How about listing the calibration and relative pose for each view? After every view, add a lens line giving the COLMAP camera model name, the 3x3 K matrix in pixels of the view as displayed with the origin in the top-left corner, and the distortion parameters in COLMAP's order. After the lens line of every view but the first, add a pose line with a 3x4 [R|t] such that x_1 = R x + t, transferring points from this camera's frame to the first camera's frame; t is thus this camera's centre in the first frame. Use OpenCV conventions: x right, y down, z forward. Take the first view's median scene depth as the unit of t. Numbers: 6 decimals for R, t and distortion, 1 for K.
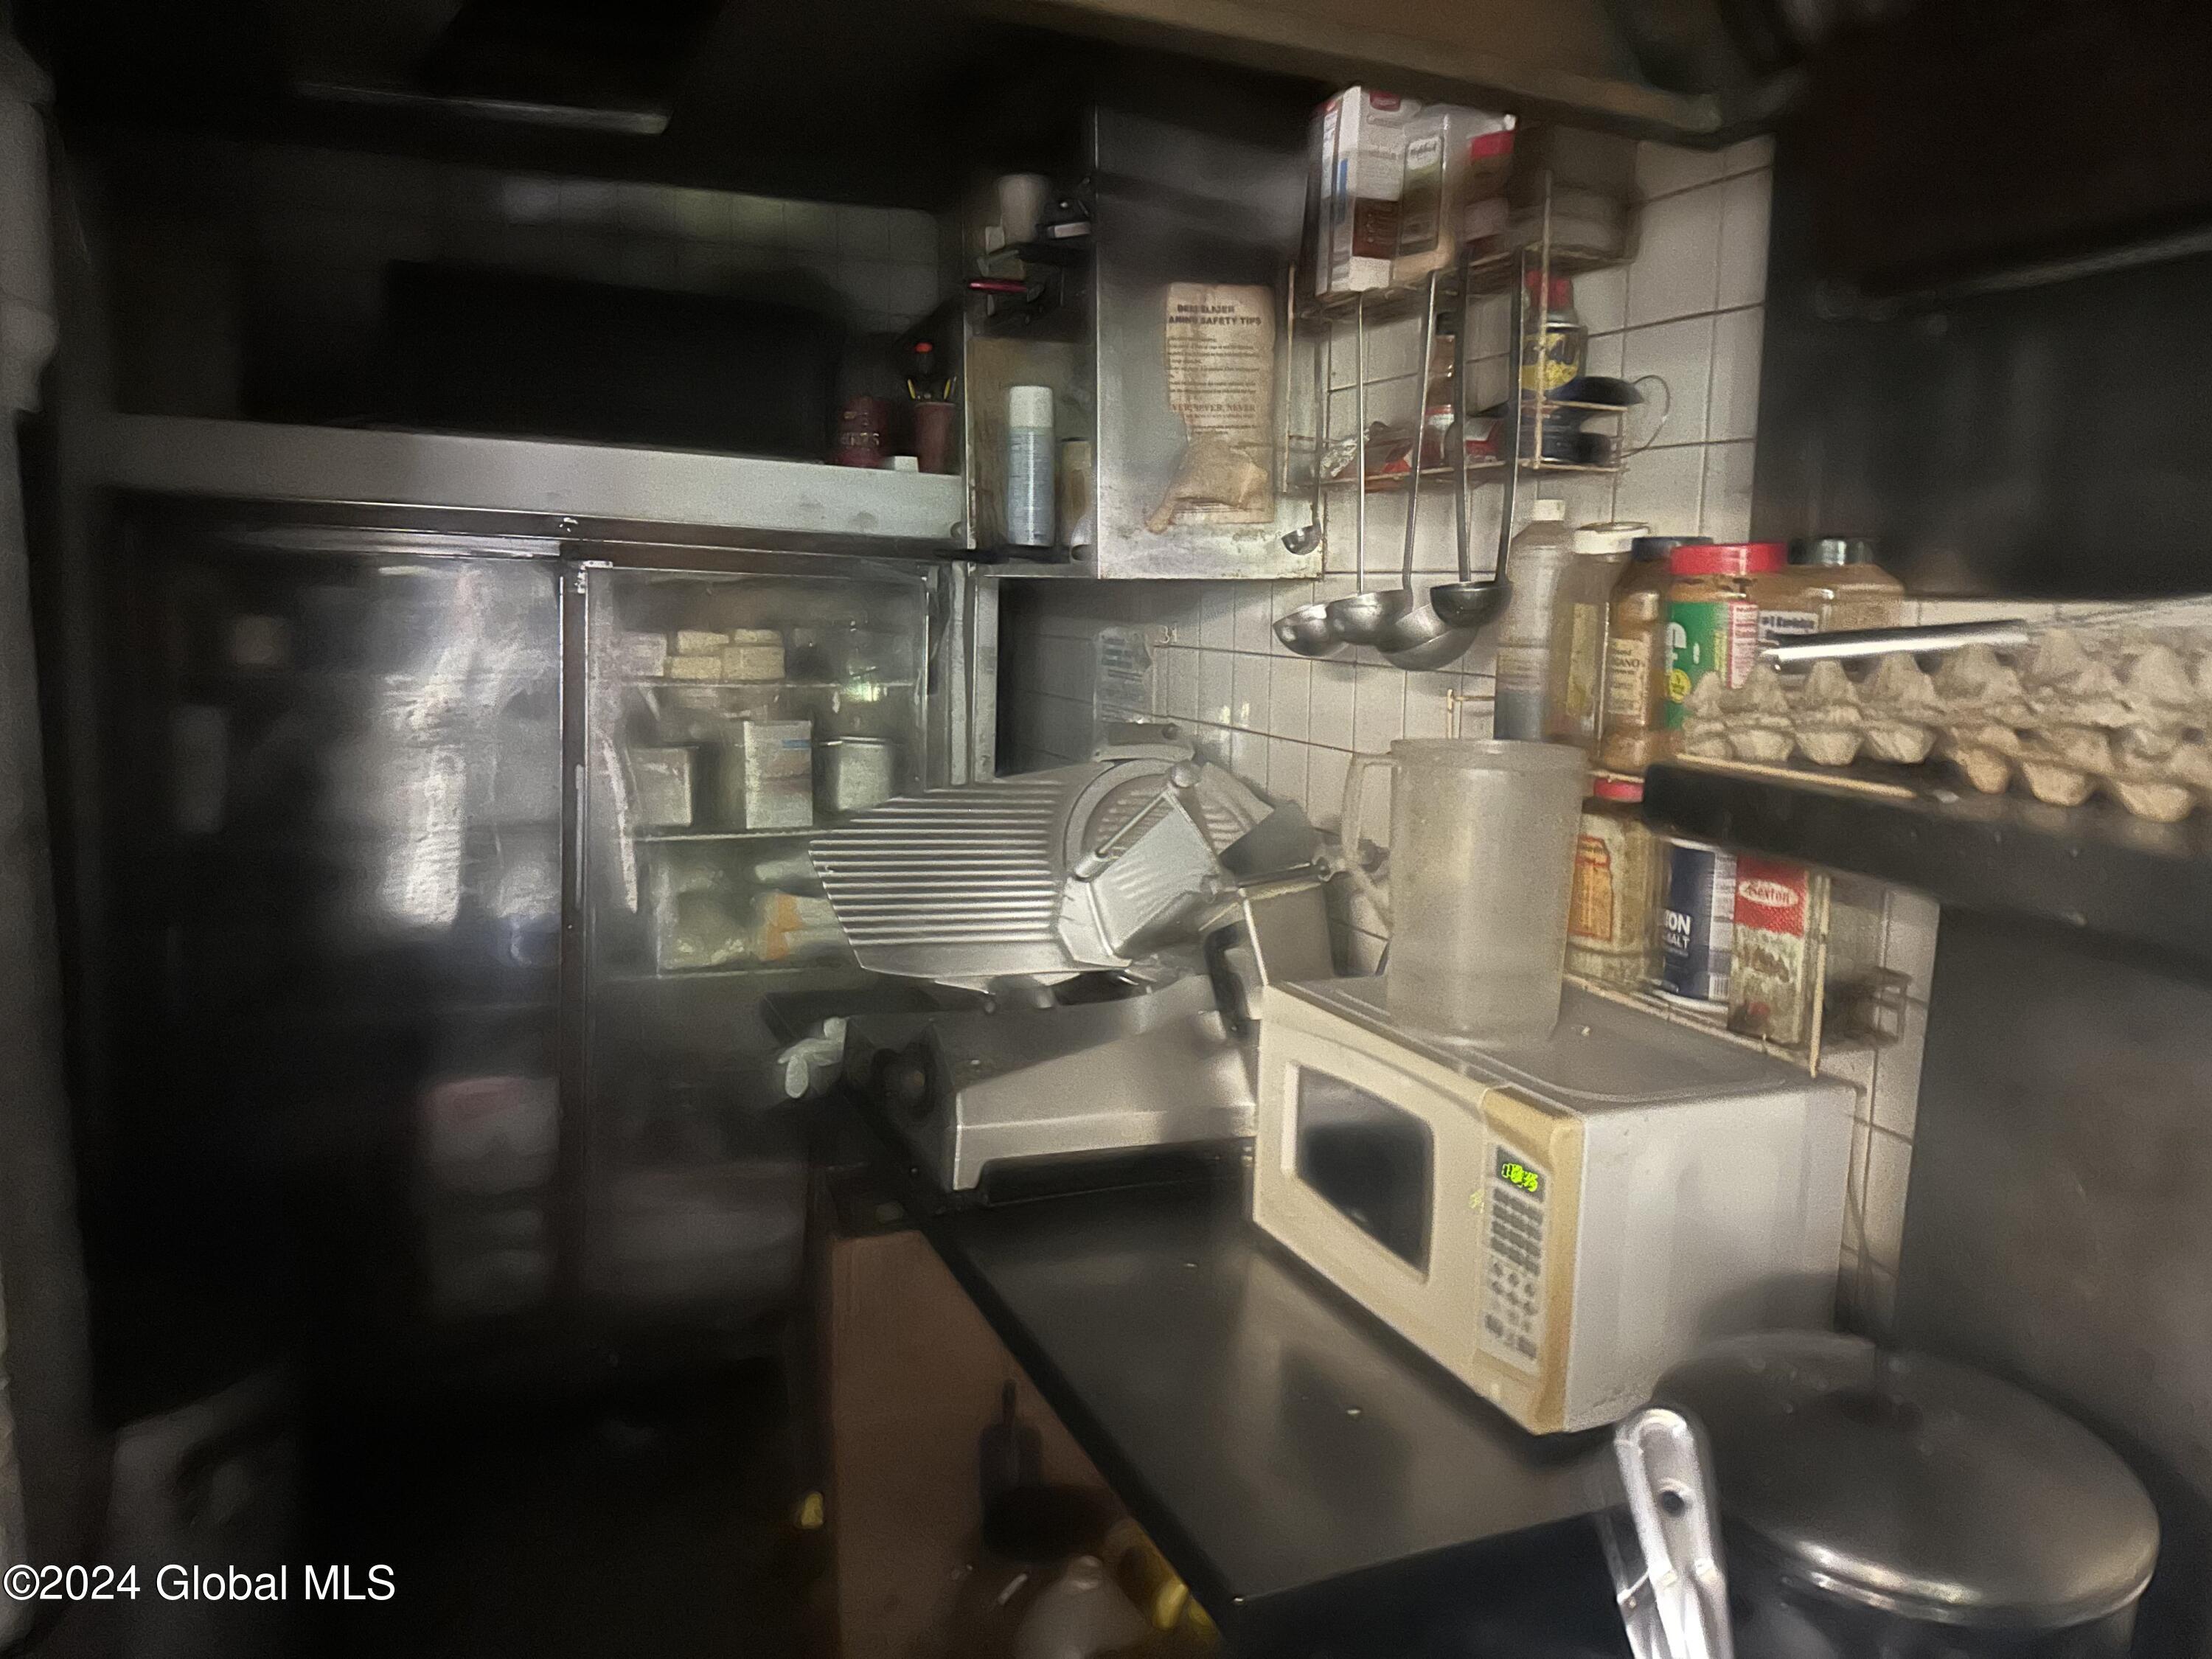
lens RADIAL K [[1587.0, 0, 1103.9], [0, 1587.0, 838.9], [0, 0, 1]] dist [0.068446, -0.091066]
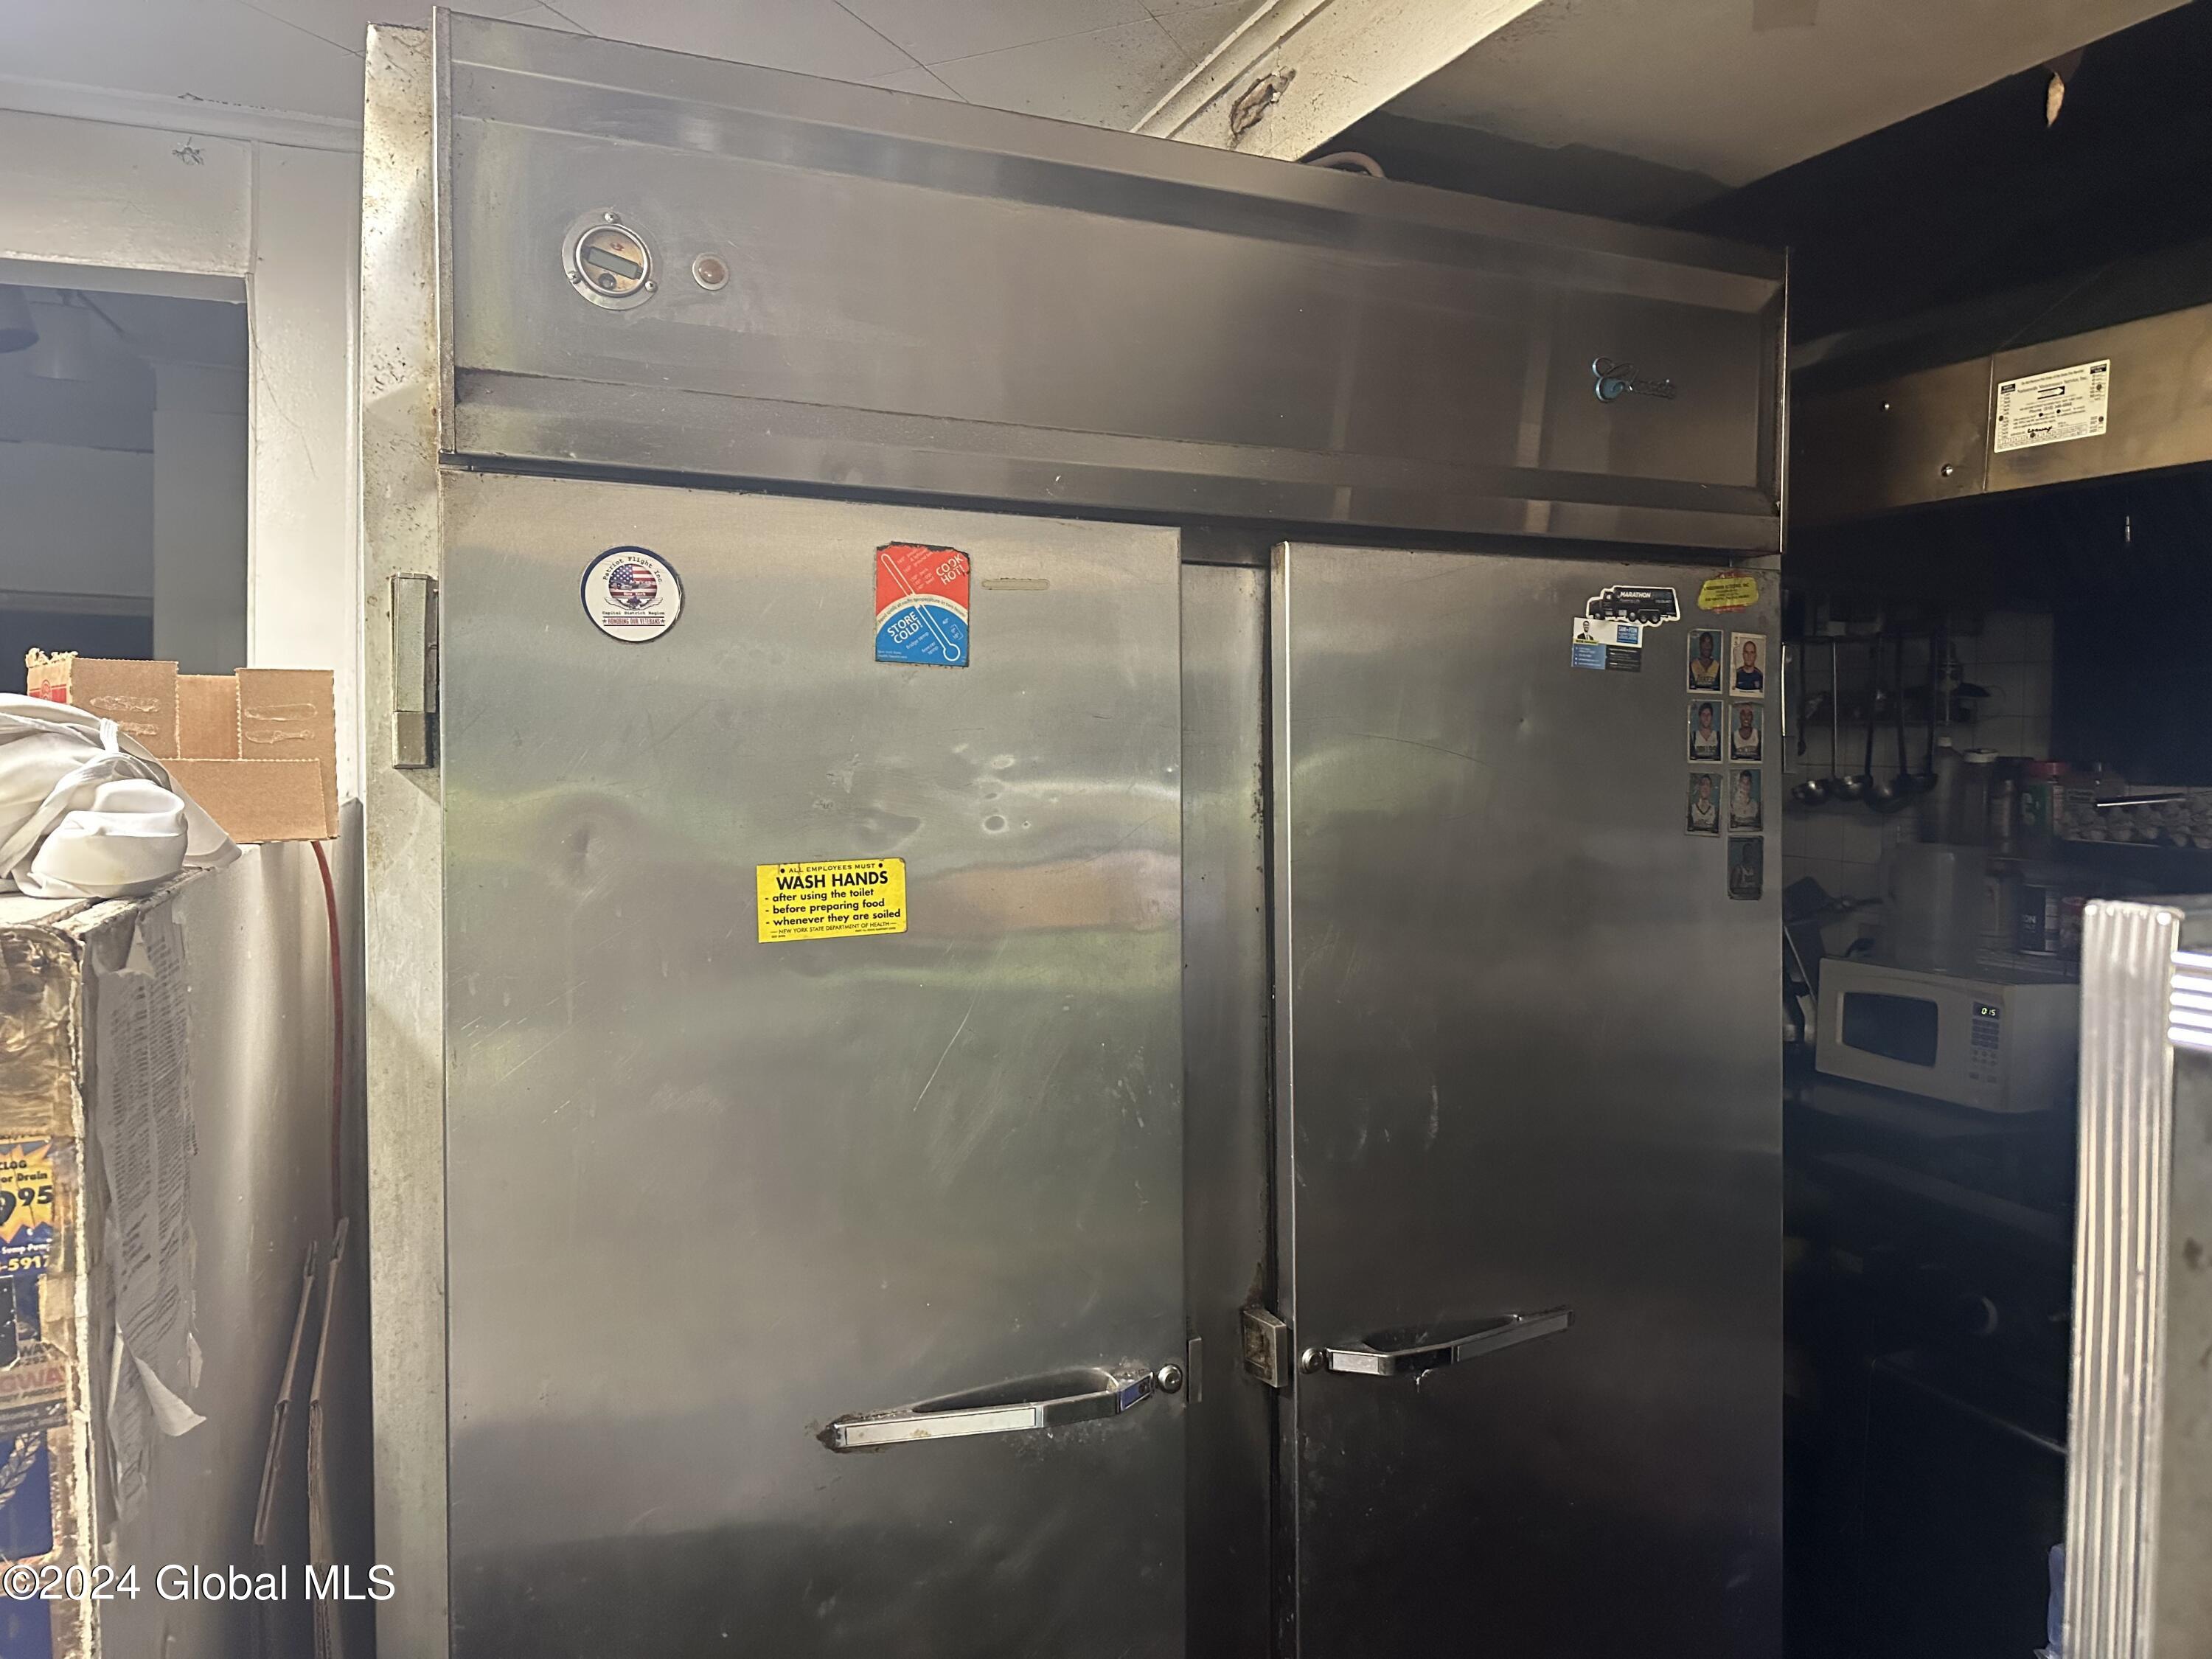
lens RADIAL K [[1587.0, 0, 1103.0], [0, 1587.0, 816.6], [0, 0, 1]] dist [0.068446, -0.091066]
pose [[0.999664, 0.009813, -0.023990, -0.930393], [-0.012439, 0.993643, -0.111891, 0.179927], [0.022740, 0.112152, 0.993431, -1.368646]]
